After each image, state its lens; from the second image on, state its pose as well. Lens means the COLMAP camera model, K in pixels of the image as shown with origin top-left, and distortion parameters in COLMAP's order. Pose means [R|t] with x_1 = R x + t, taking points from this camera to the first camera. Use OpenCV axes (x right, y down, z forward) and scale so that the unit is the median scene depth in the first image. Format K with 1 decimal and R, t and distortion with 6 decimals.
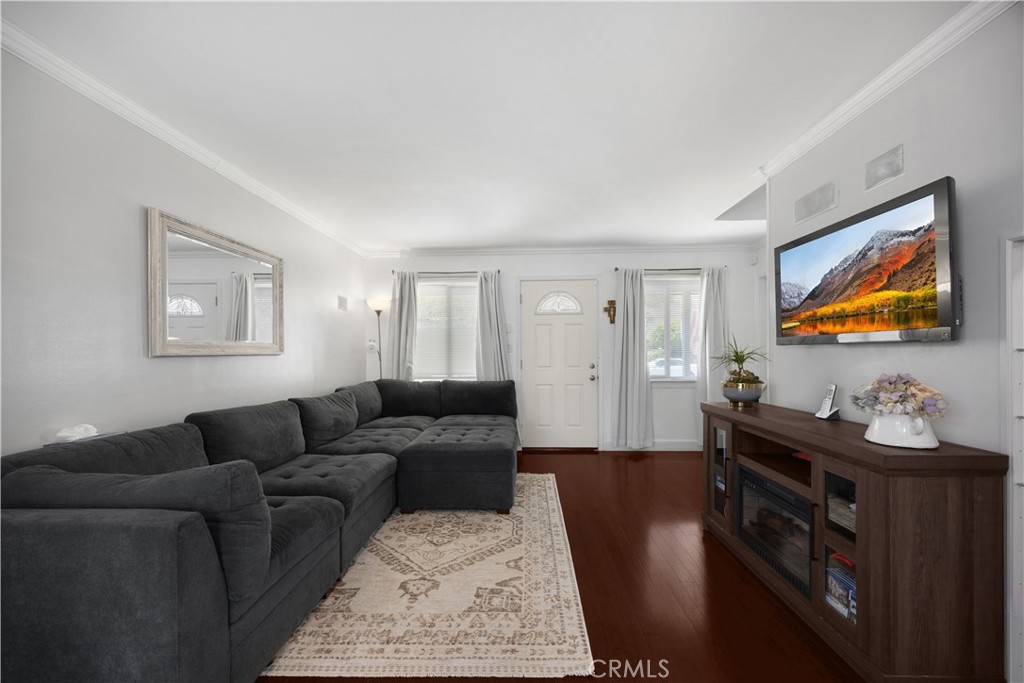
lens RADIAL K [[388.9, 0, 519.5], [0, 388.9, 351.9], [0, 0, 1]] dist [-0.003014, 0.000315]
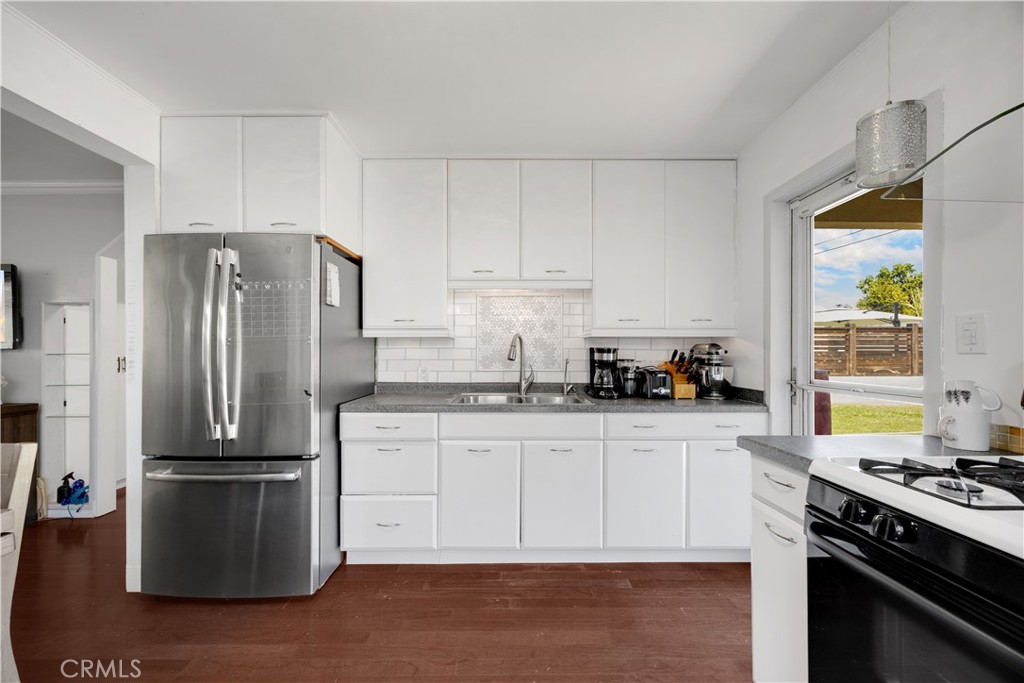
lens RADIAL K [[388.9, 0, 513.3], [0, 388.9, 350.6], [0, 0, 1]] dist [-0.003014, 0.000315]
pose [[-0.034498, 0.011912, 0.999334, -0.519369], [0.002426, 0.999927, -0.011835, 0.002267], [-0.999402, 0.002016, -0.034524, -0.823260]]
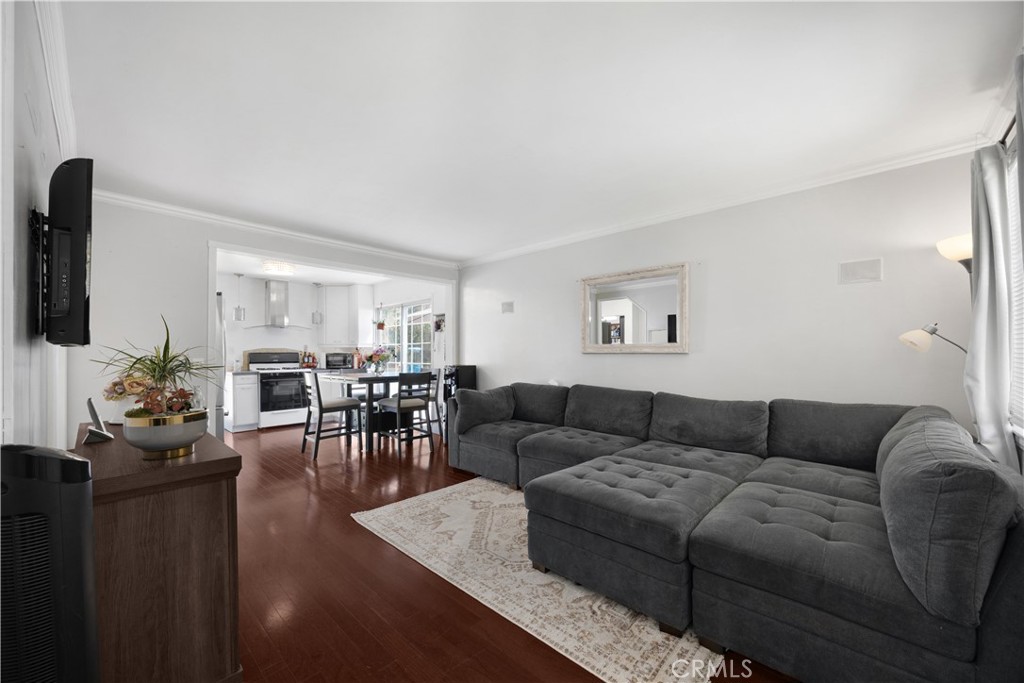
lens RADIAL K [[388.9, 0, 510.9], [0, 388.9, 352.6], [0, 0, 1]] dist [-0.003014, 0.000315]
pose [[-0.669492, 0.006496, -0.742791, 0.651954], [0.005741, 0.999977, 0.003571, -0.002591], [0.742797, -0.001874, -0.669514, 1.722853]]
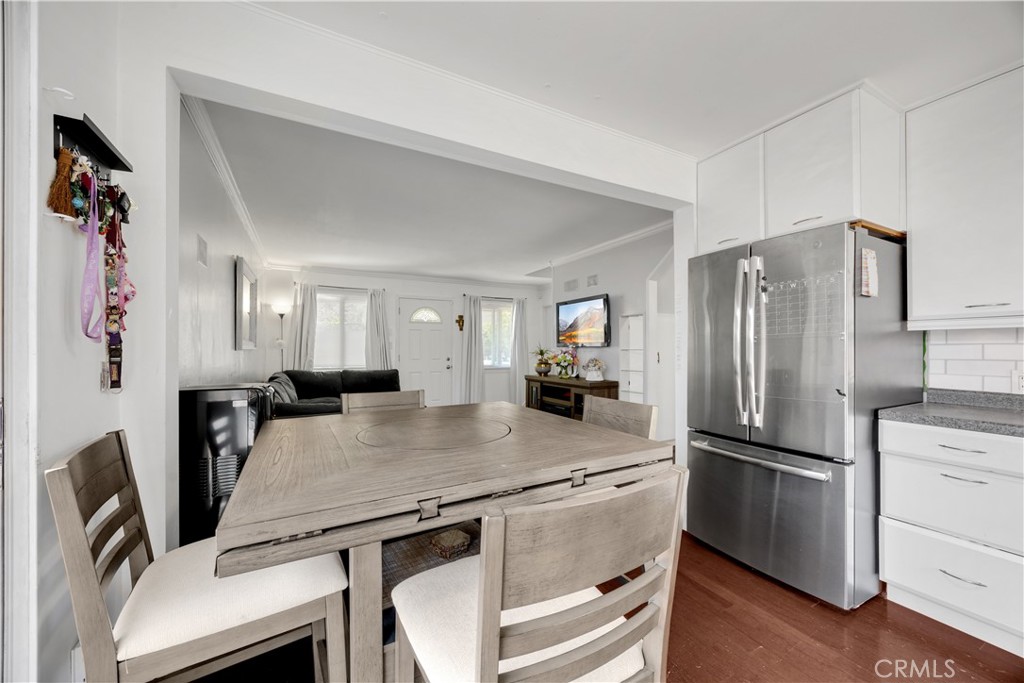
lens RADIAL K [[388.9, 0, 509.2], [0, 388.9, 346.4], [0, 0, 1]] dist [-0.003014, 0.000315]
pose [[0.873774, 0.011831, 0.486188, -0.627682], [-0.008062, 0.999919, -0.009844, 0.002714], [-0.486265, 0.004682, 0.873799, -0.772877]]
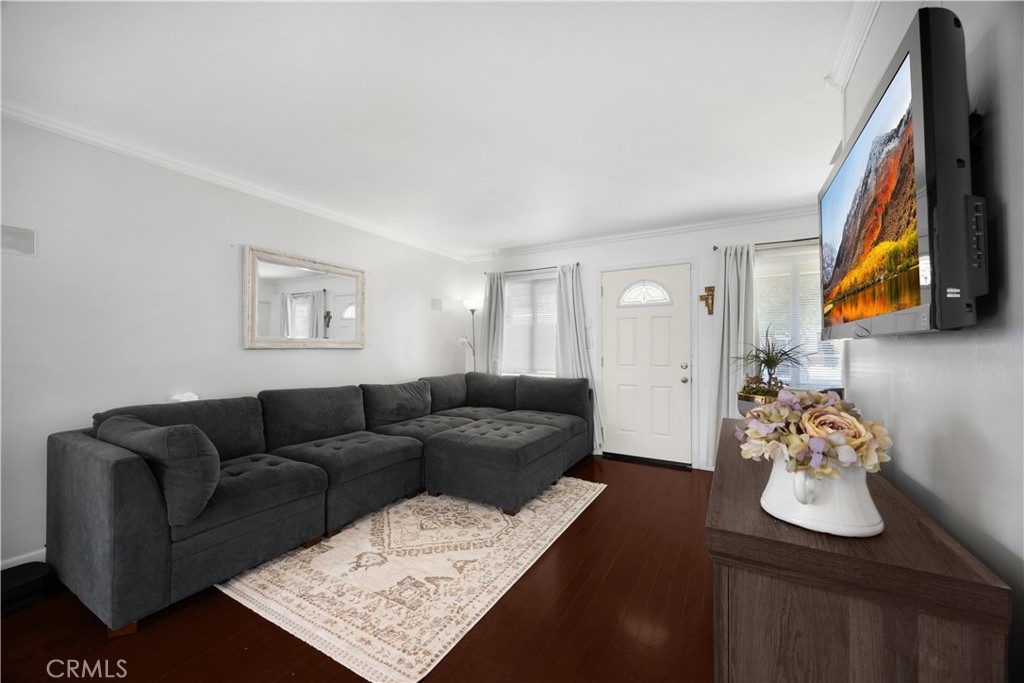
lens RADIAL K [[388.9, 0, 519.5], [0, 388.9, 343.6], [0, 0, 1]] dist [-0.003014, 0.000315]
pose [[0.881774, 0.003013, -0.471663, 0.513306], [-0.008175, 0.999927, -0.008897, -0.002282], [0.471601, 0.011701, 0.881734, 0.180037]]
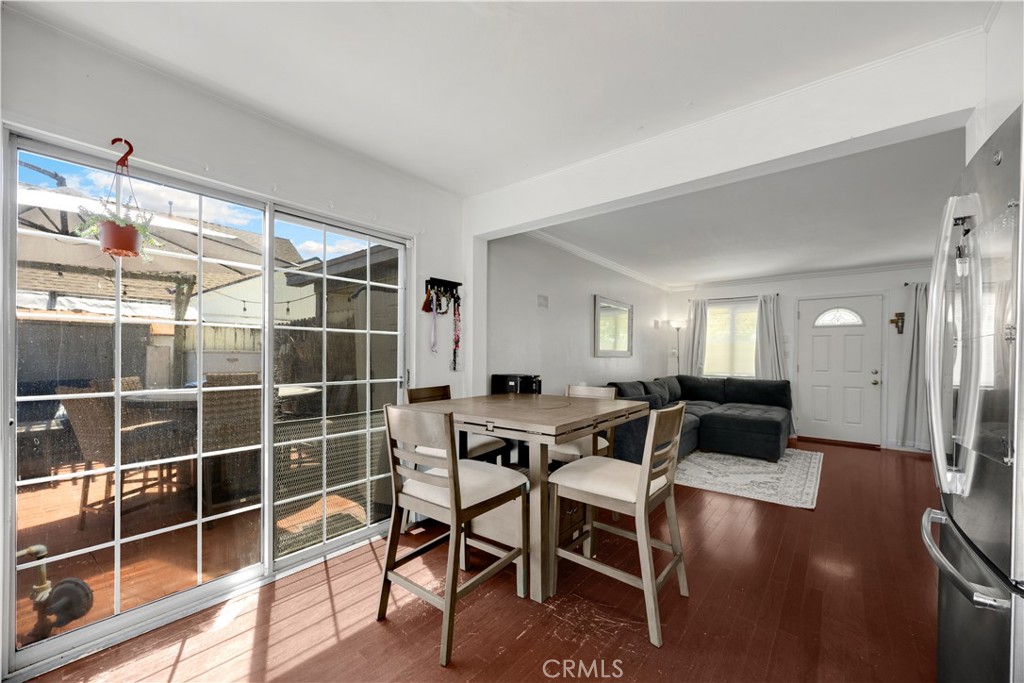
lens RADIAL K [[393.0, 0, 516.3], [0, 393.0, 356.6], [0, 0, 1]] dist [-0.004096, -0.000255]
pose [[0.787340, 0.016542, -0.616297, 0.129281], [-0.015025, 0.999858, 0.007642, -0.002520], [0.616336, 0.003243, 0.787476, -1.005574]]
